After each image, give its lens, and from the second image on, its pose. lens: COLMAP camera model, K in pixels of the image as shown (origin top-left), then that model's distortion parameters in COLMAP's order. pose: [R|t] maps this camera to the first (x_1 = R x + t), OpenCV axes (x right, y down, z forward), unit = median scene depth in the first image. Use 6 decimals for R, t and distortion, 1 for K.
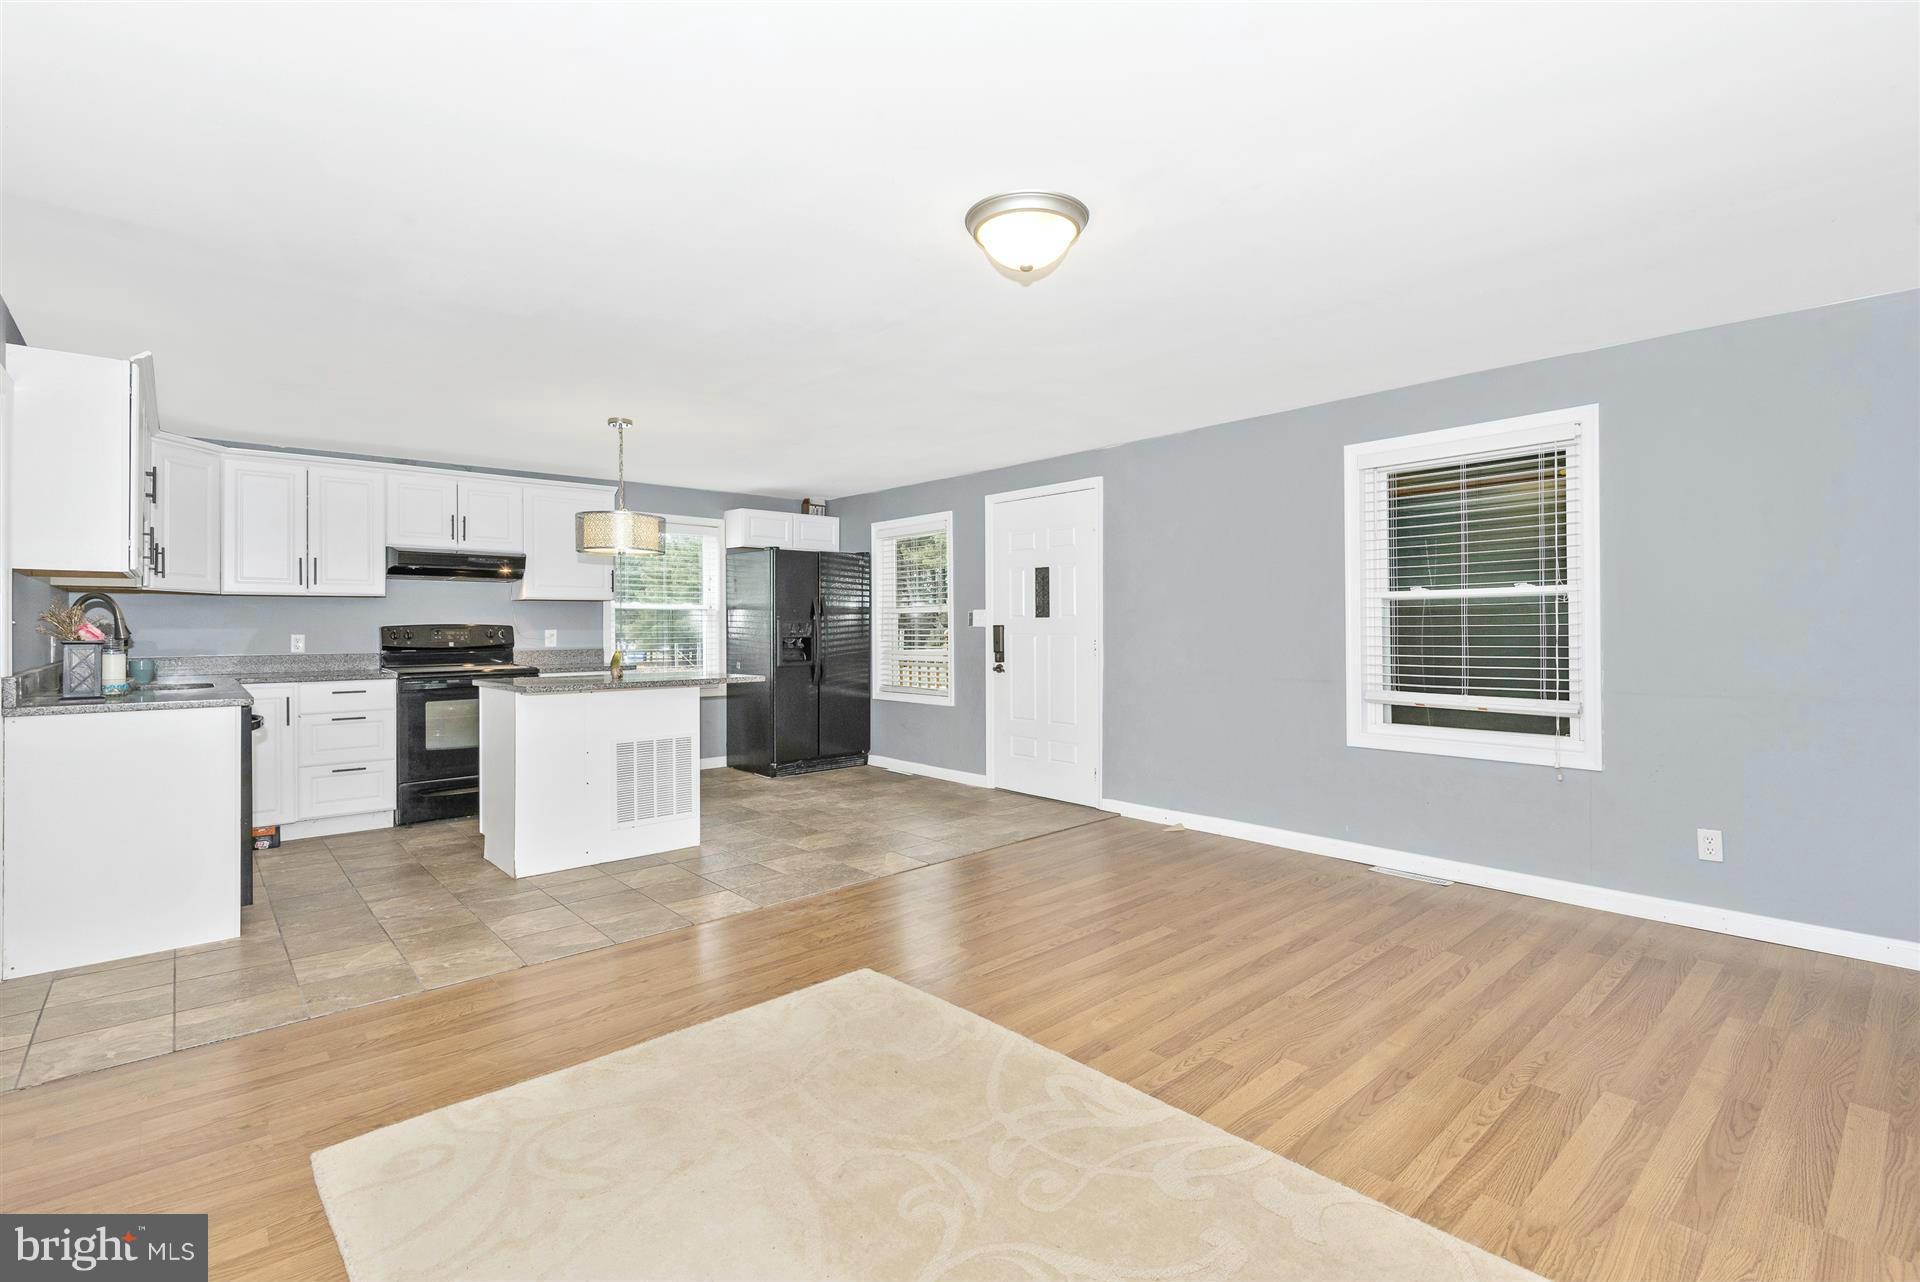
lens RADIAL K [[881.6, 0, 964.2], [0, 881.6, 640.4], [0, 0, 1]] dist [0.044287, -0.030858]
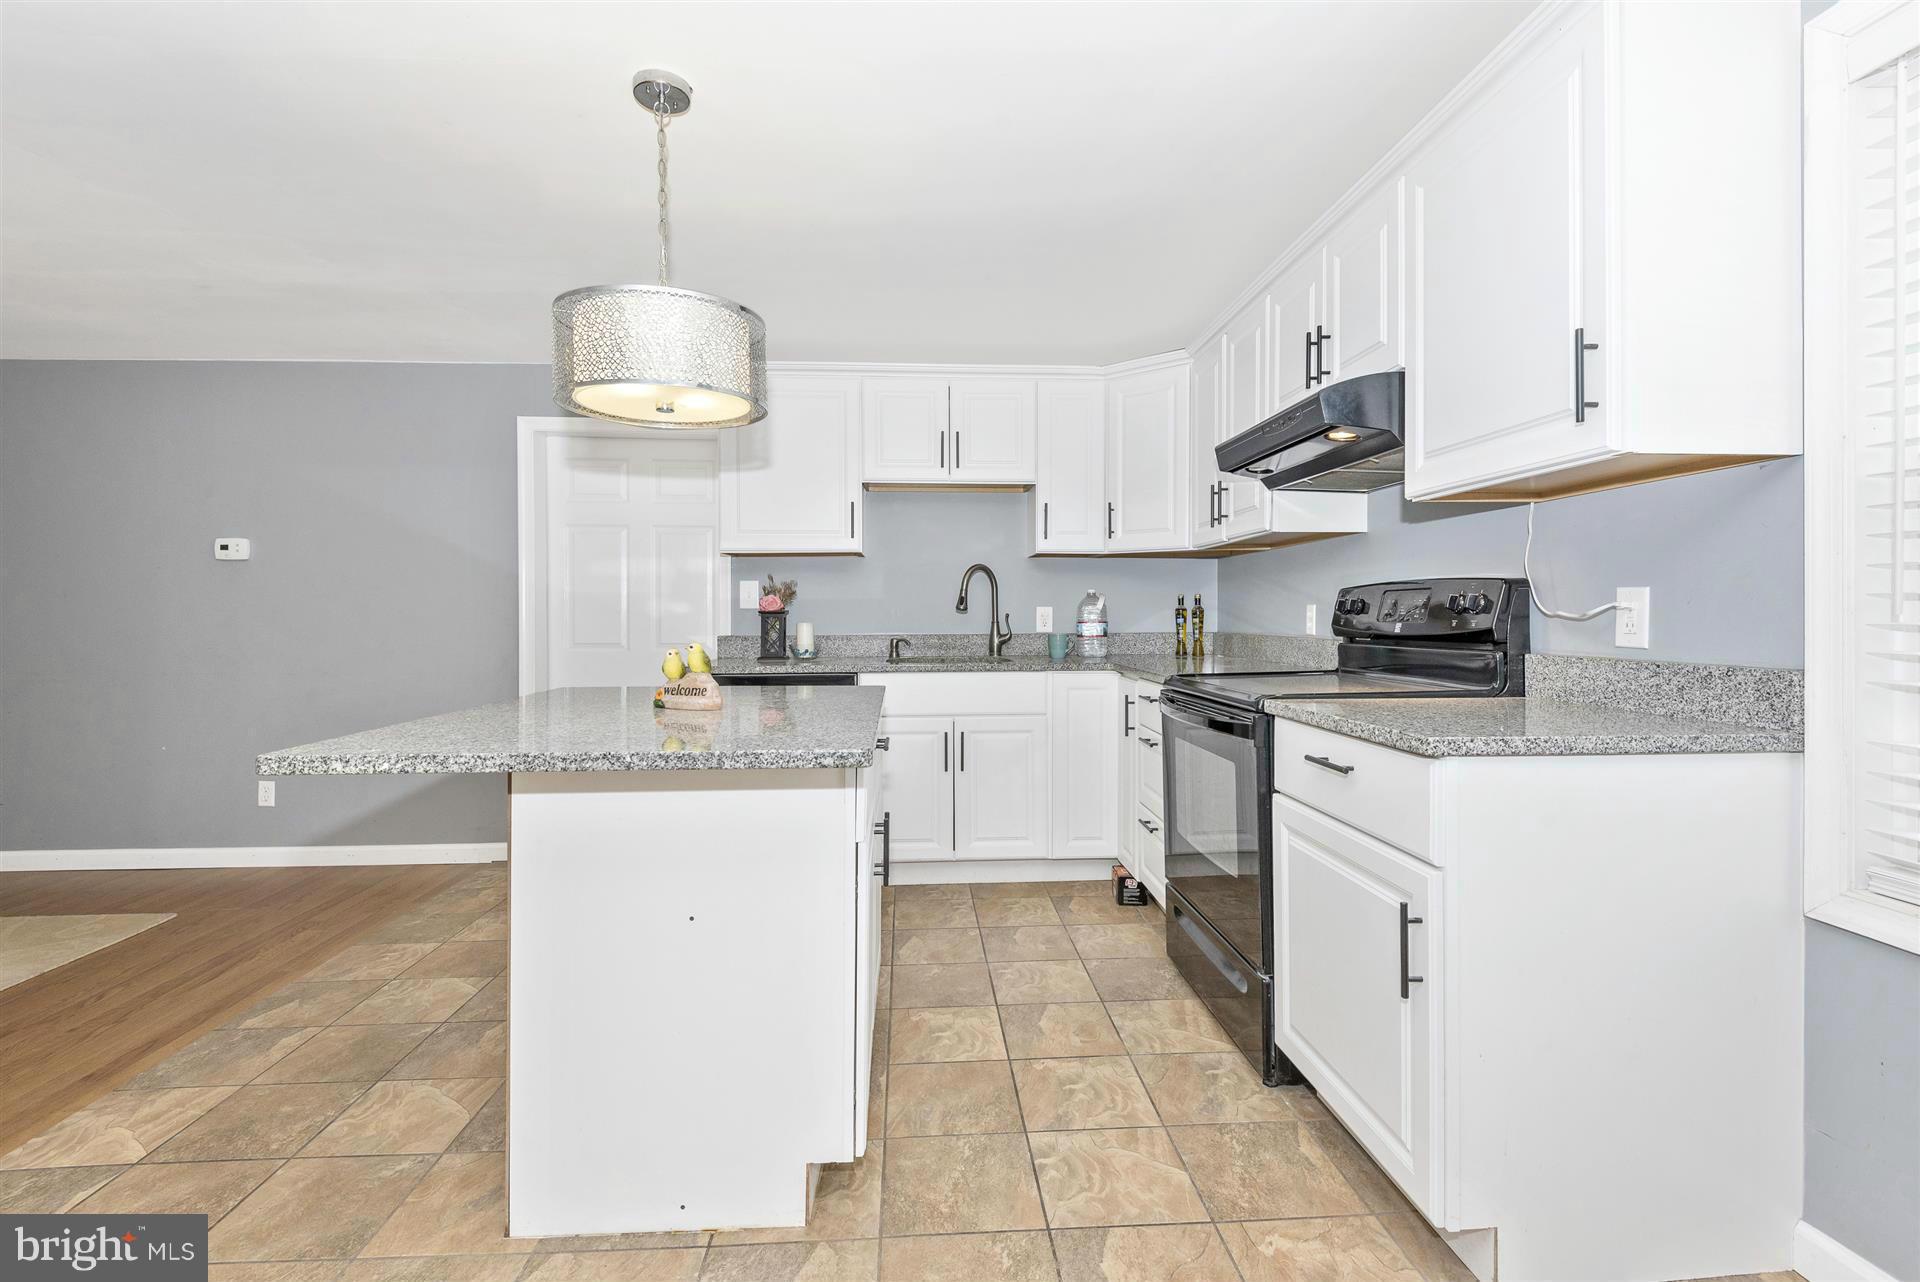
lens RADIAL K [[875.8, 0, 952.6], [0, 875.8, 602.3], [0, 0, 1]] dist [0.022062, -0.011698]
pose [[-0.623180, -0.001622, -0.782077, -0.117026], [-0.004185, 0.999990, 0.001261, -0.007507], [0.782067, 0.004059, -0.623181, 1.104072]]
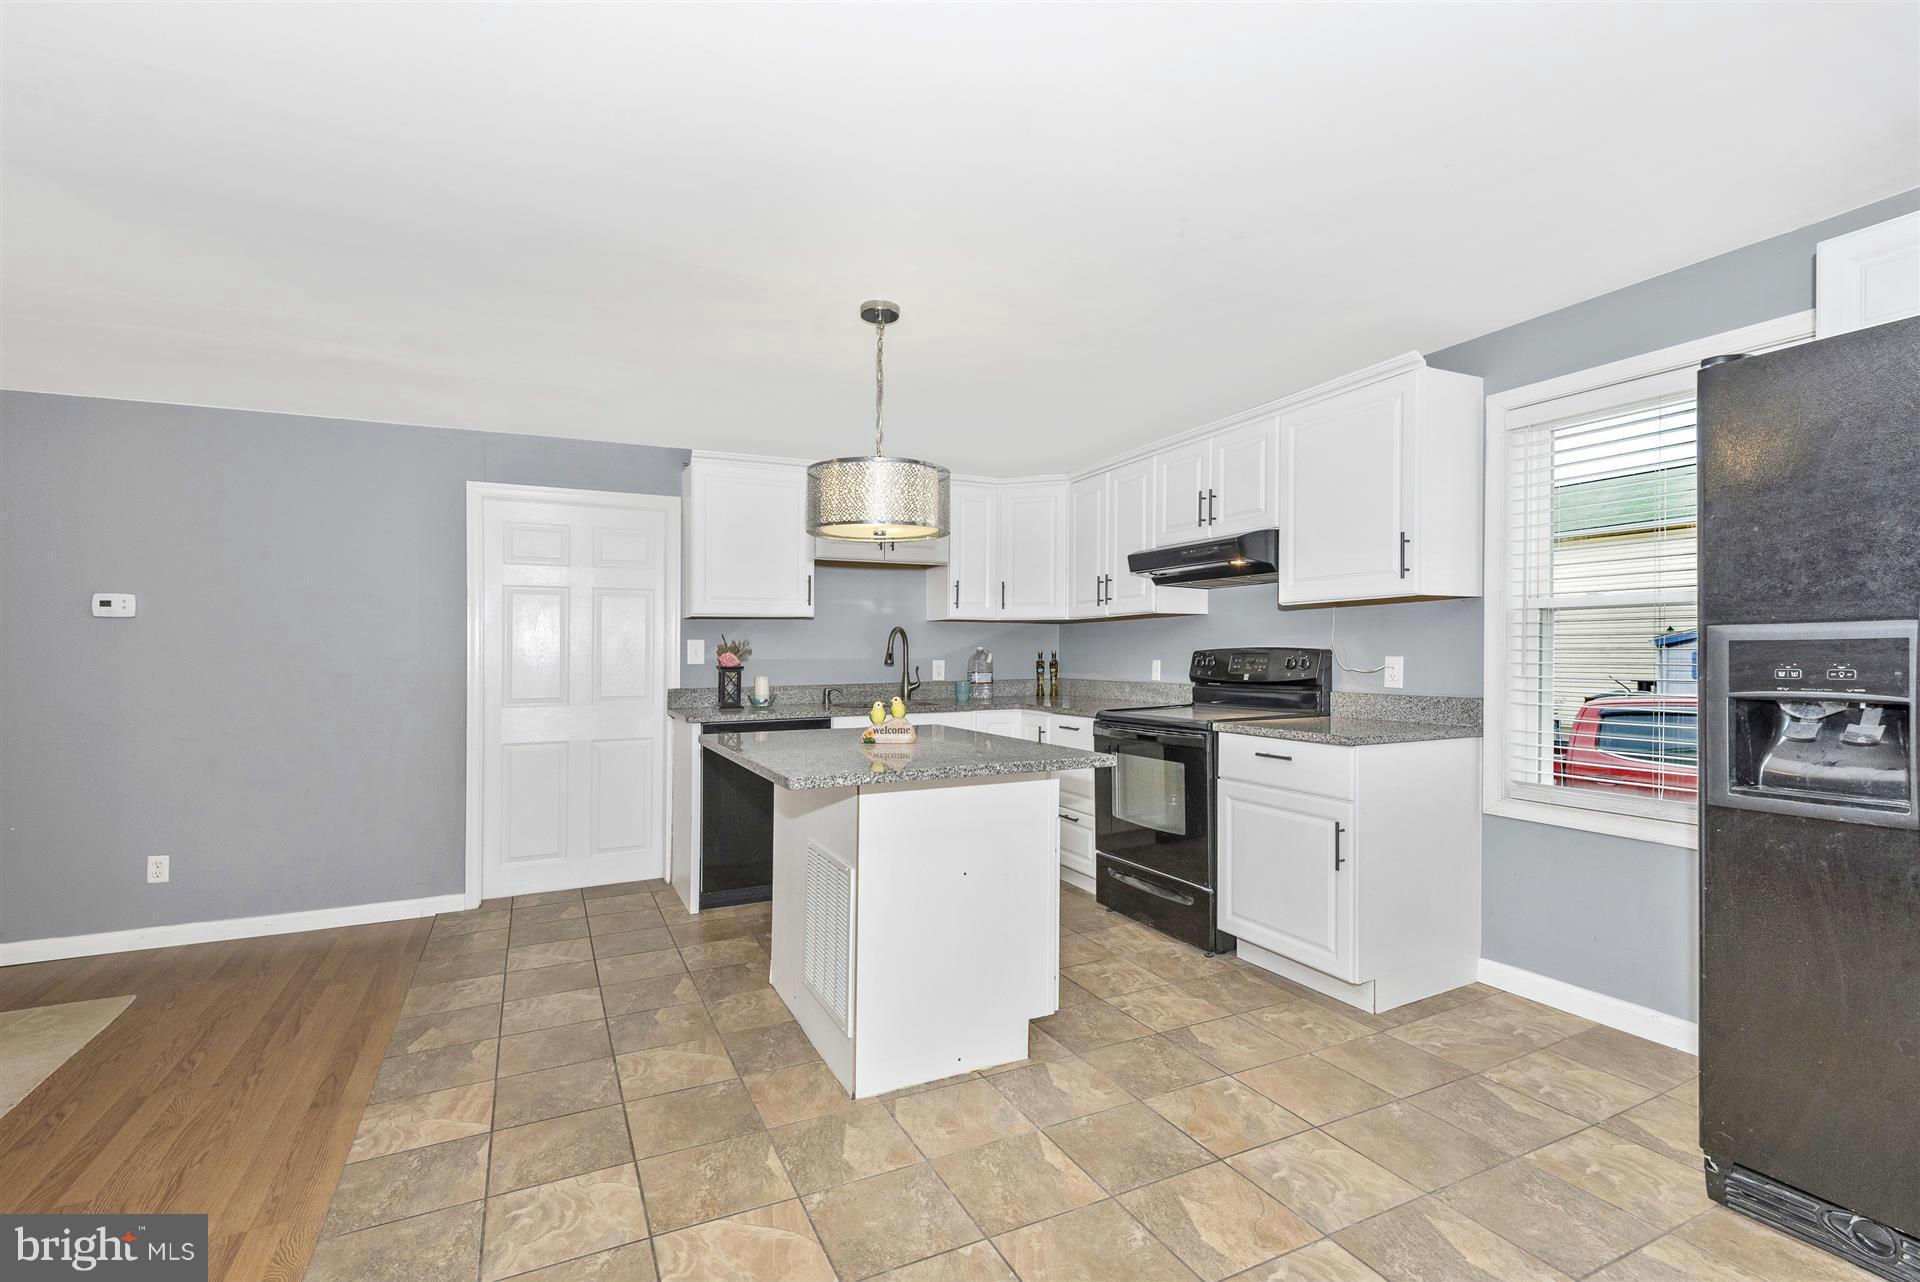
lens RADIAL K [[868.1, 0, 960.5], [0, 868.1, 651.3], [0, 0, 1]] dist [0.024168, -0.015099]
pose [[-0.274040, 0.005698, -0.961701, 0.125854], [-0.005265, 0.999959, 0.007425, -0.019299], [0.961704, 0.007098, -0.273999, 0.981685]]
